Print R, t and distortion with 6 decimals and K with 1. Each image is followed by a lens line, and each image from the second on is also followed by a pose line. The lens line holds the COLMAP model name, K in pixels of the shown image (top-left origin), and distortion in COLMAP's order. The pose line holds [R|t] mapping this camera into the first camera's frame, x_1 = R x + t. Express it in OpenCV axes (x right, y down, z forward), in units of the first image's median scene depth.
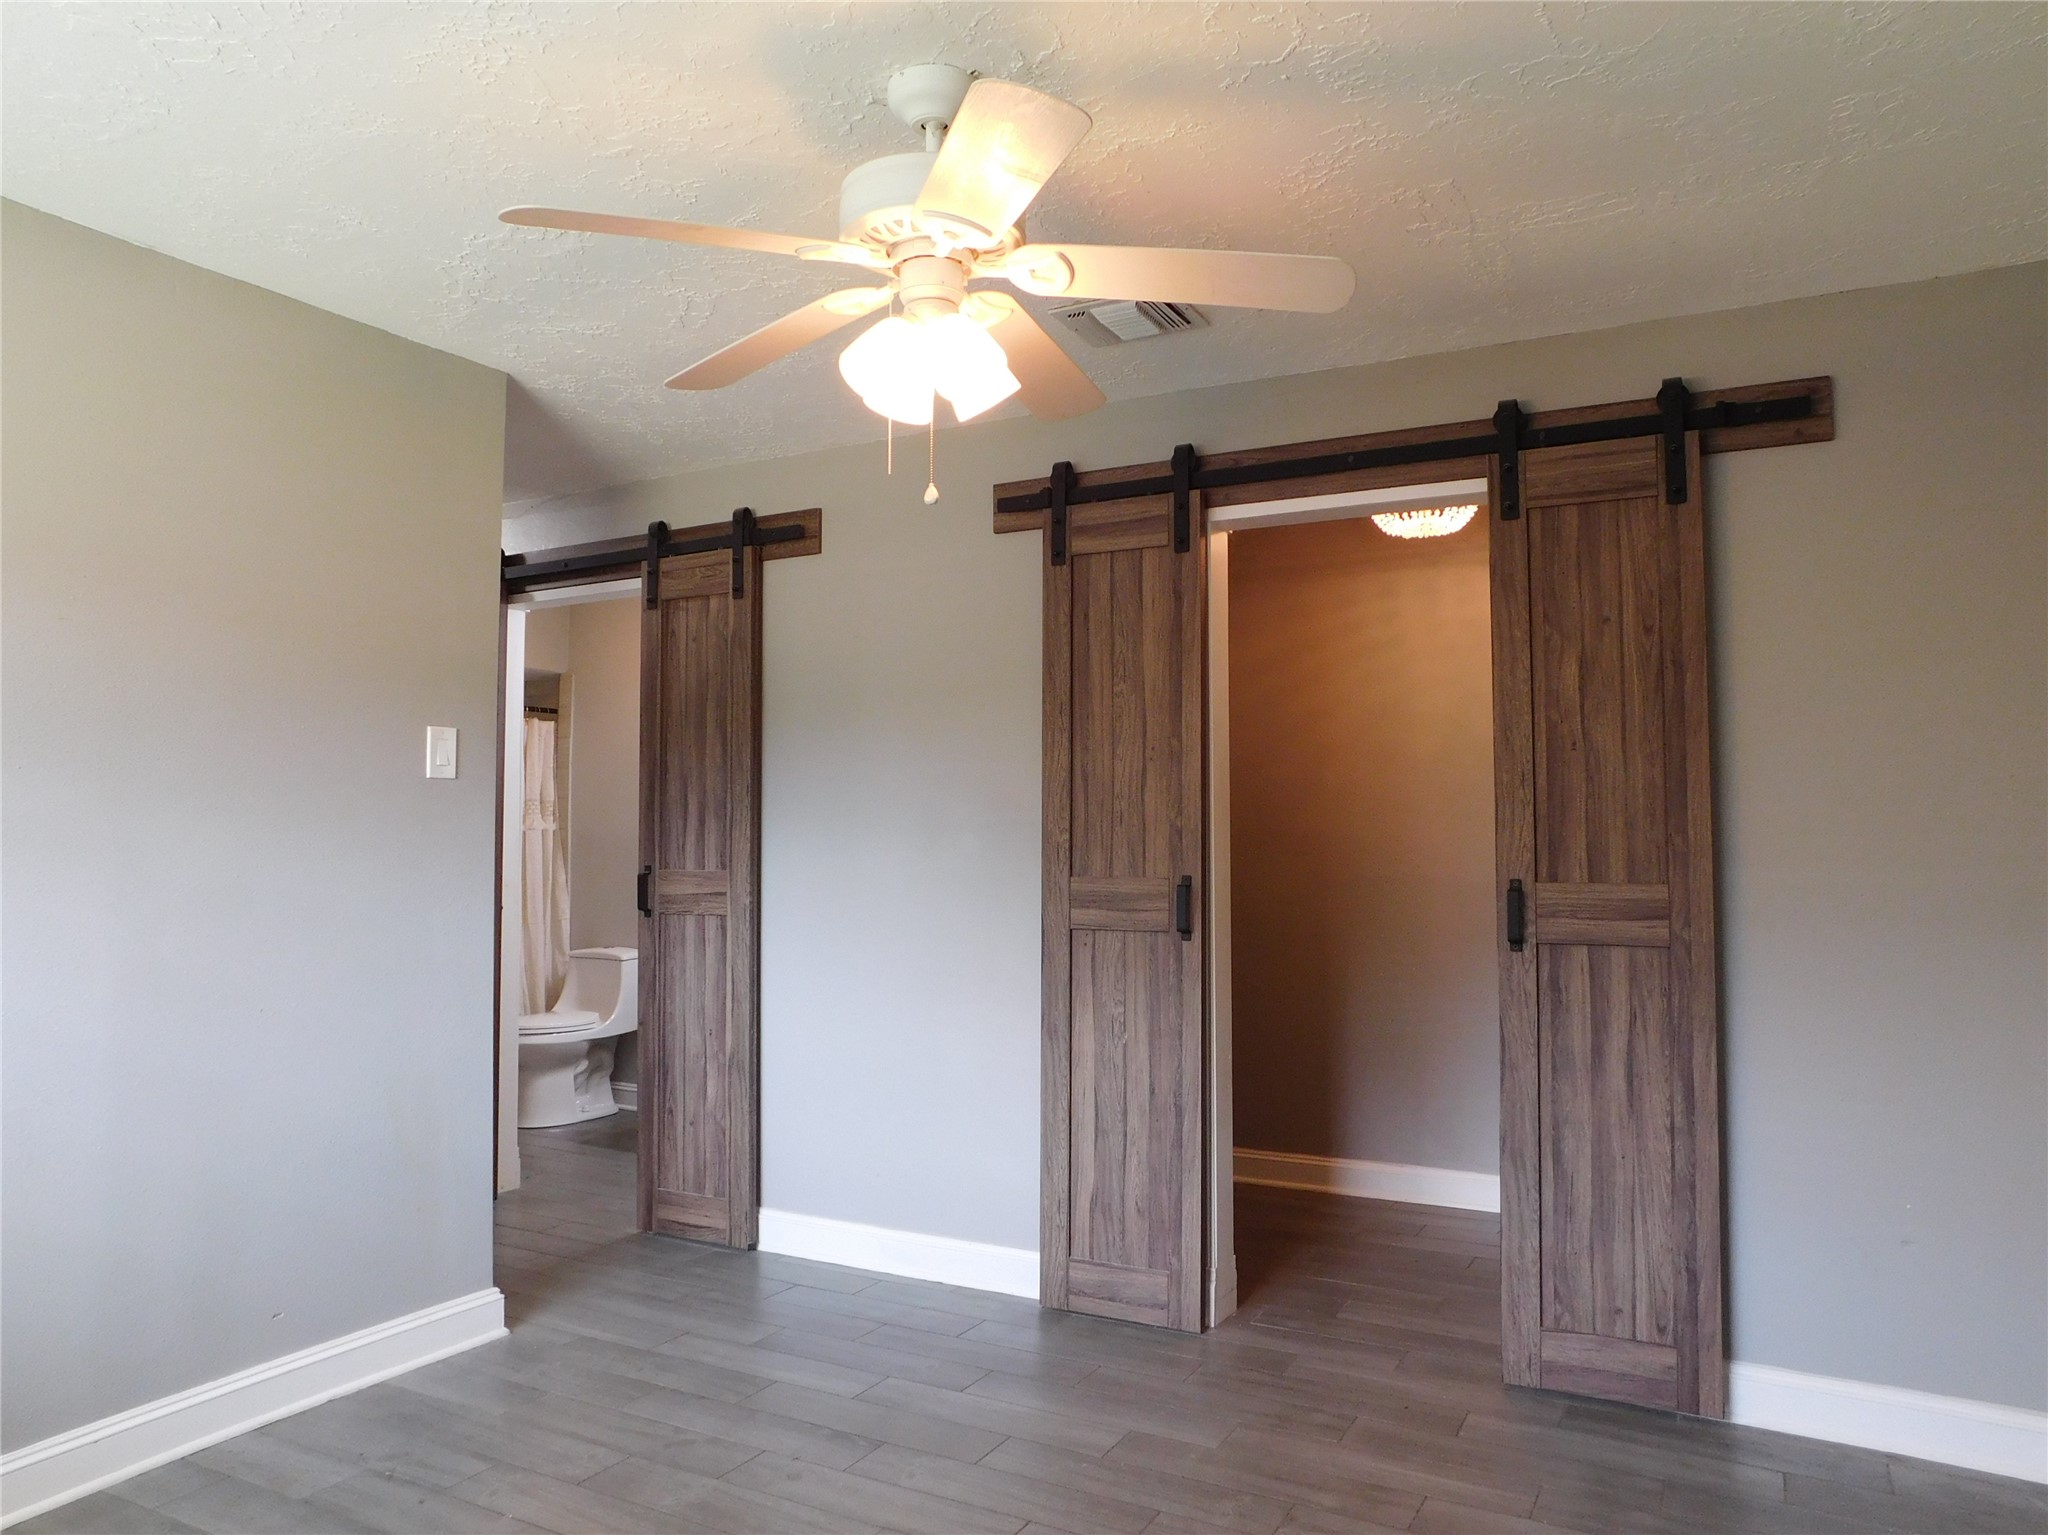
lens RADIAL K [[1431.9, 0, 1007.8], [0, 1431.9, 737.3], [0, 0, 1]] dist [-0.065183, 0.046467]
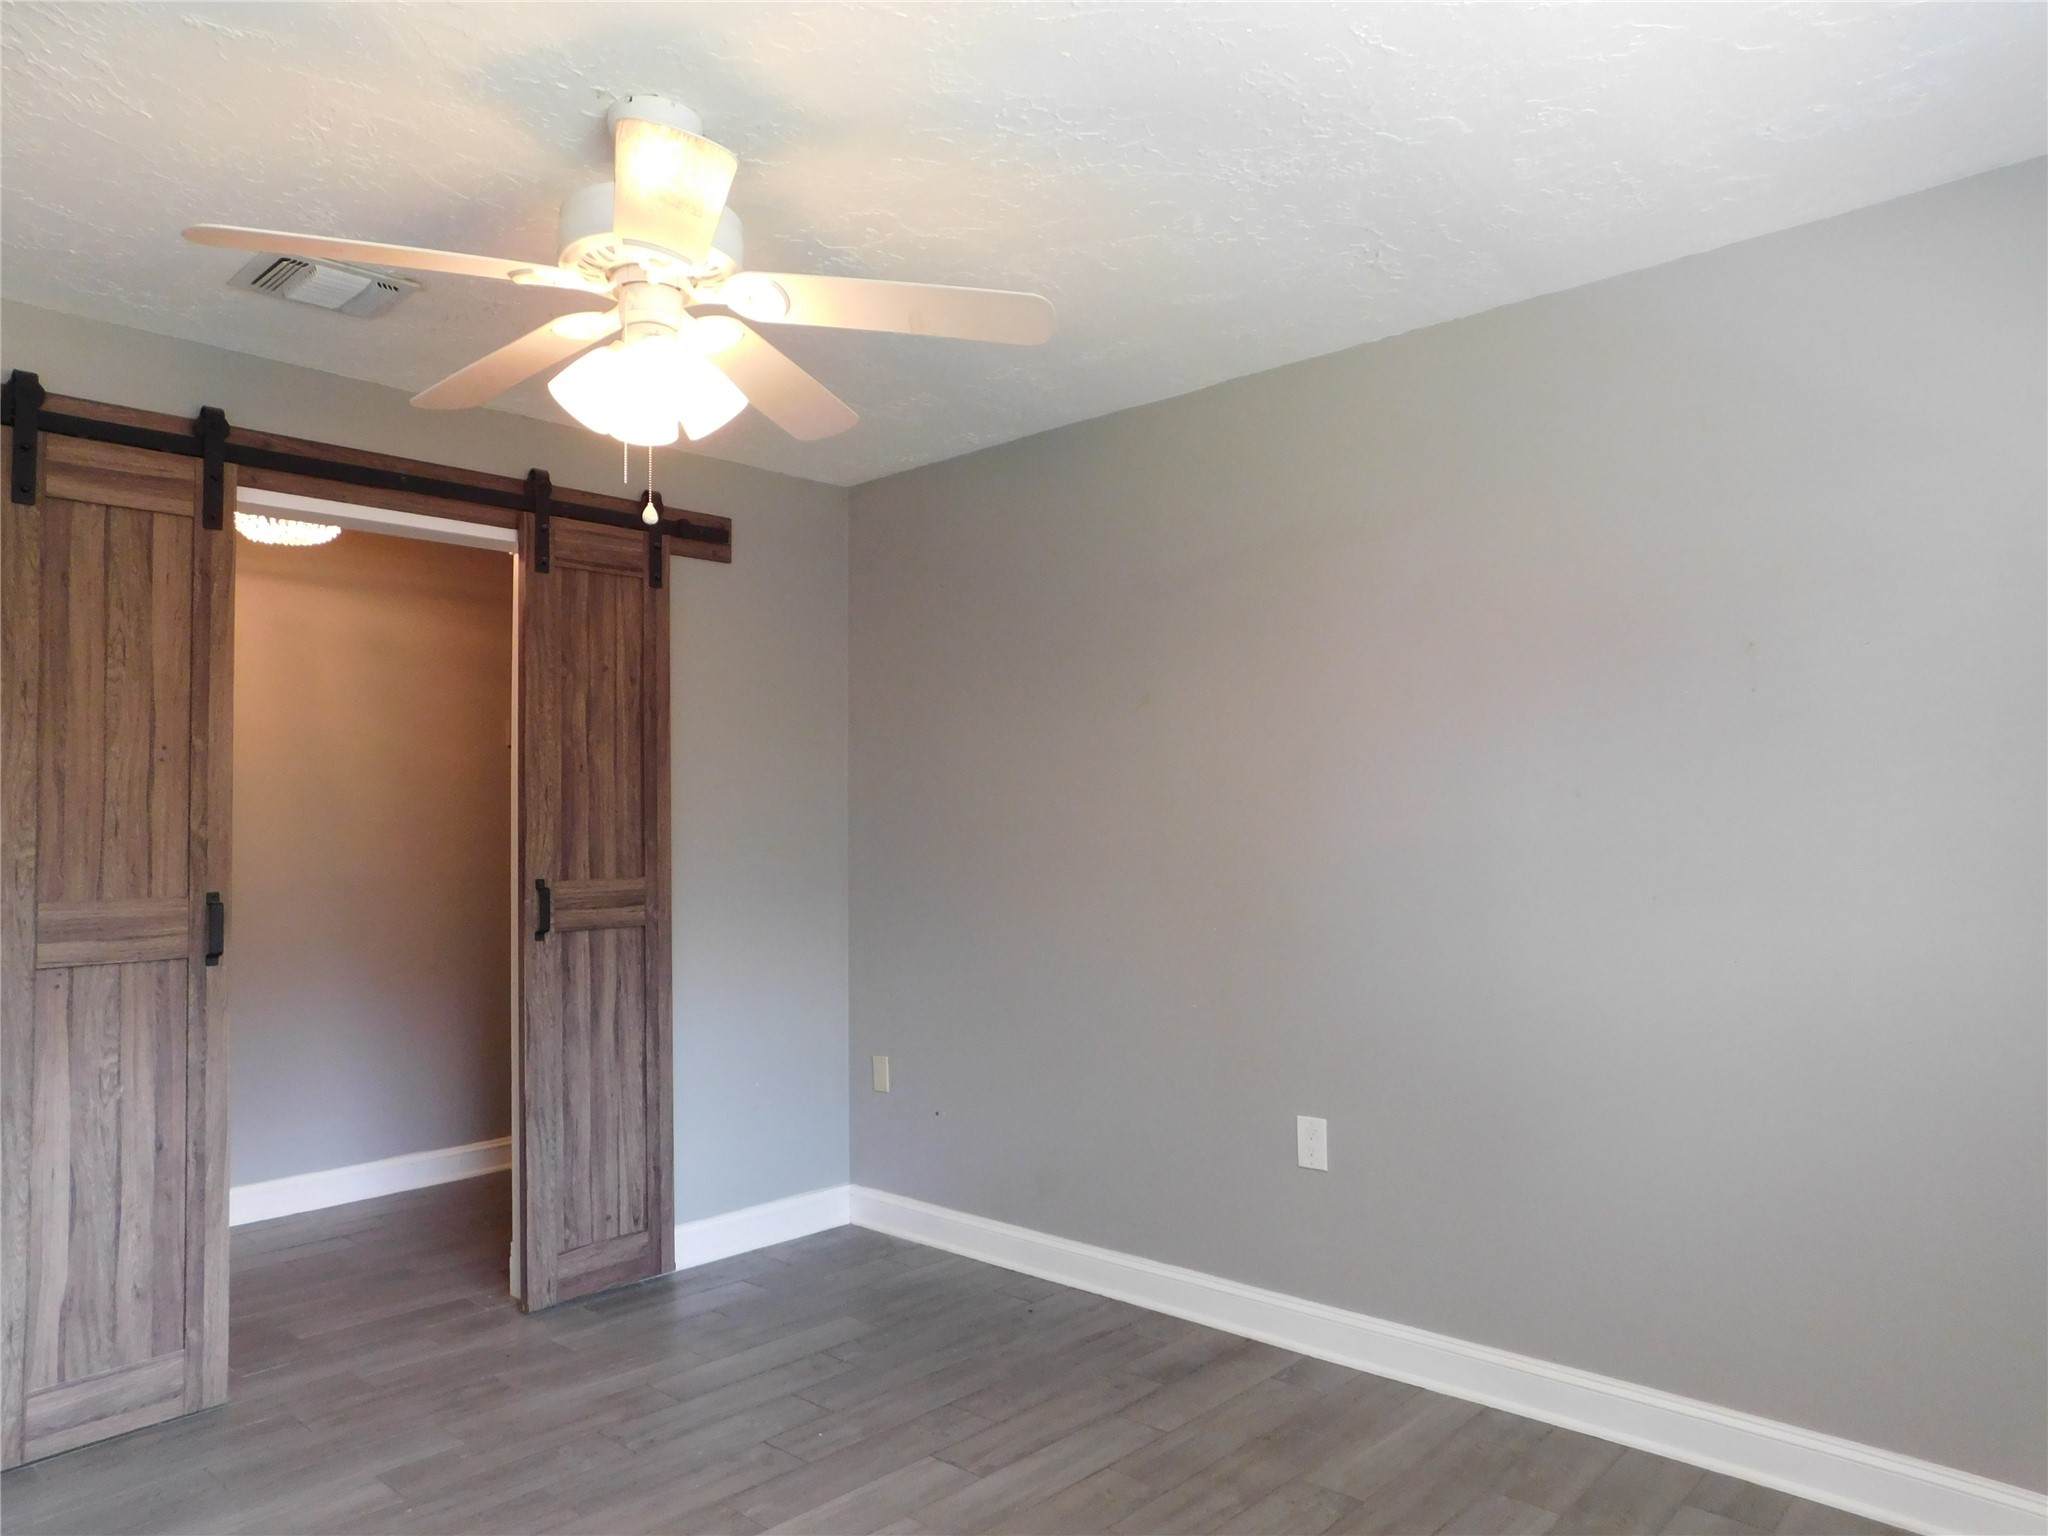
lens RADIAL K [[1368.0, 0, 1021.0], [0, 1368.0, 755.7], [0, 0, 1]] dist [-0.067447, 0.057949]
pose [[0.228311, 0.049446, 0.972332, -0.662223], [-0.045959, 0.998143, -0.039968, 0.025137], [-0.972503, -0.035562, 0.230160, 0.366452]]
